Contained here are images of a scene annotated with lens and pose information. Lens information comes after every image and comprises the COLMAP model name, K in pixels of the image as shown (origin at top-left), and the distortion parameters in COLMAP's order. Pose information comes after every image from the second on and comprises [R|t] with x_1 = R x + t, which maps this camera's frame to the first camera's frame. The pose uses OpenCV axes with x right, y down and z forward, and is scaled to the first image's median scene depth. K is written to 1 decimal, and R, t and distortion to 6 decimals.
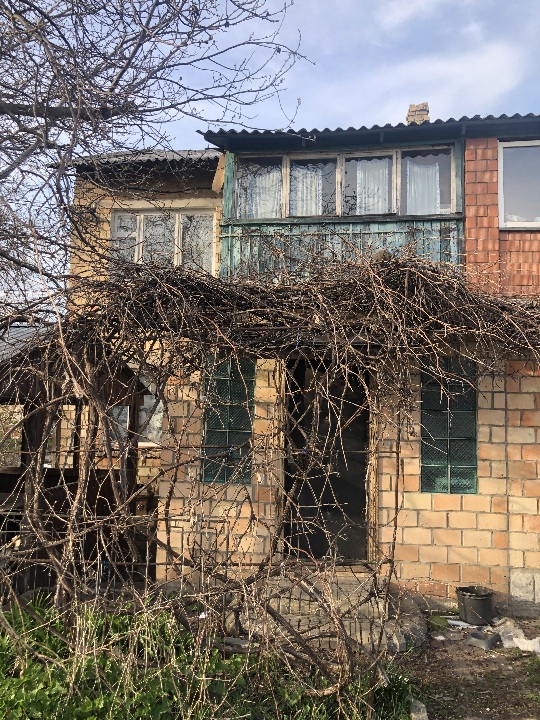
lens RADIAL K [[585.4, 0, 270.0], [0, 585.4, 360.0], [0, 0, 1]] dist [0.008717, 0.004825]
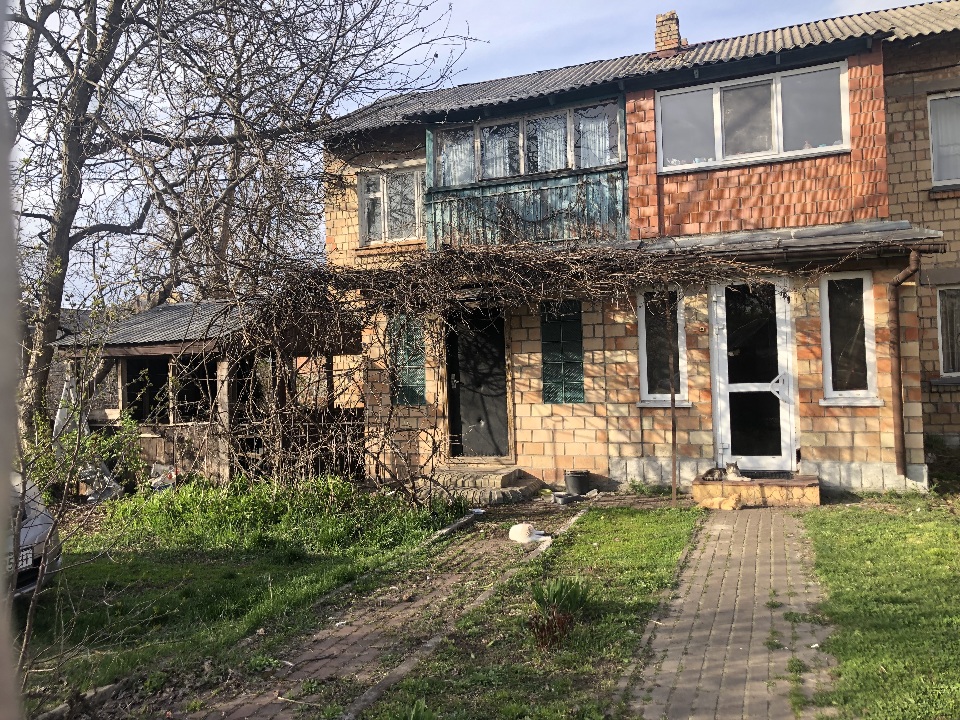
lens RADIAL K [[780.5, 0, 480.0], [0, 780.5, 360.0], [0, 0, 1]] dist [0.008717, 0.004825]
pose [[0.970312, -0.060623, -0.234136, 0.380872], [0.079246, 0.994326, 0.070959, -0.006945], [0.228506, -0.087406, 0.969611, -0.516276]]
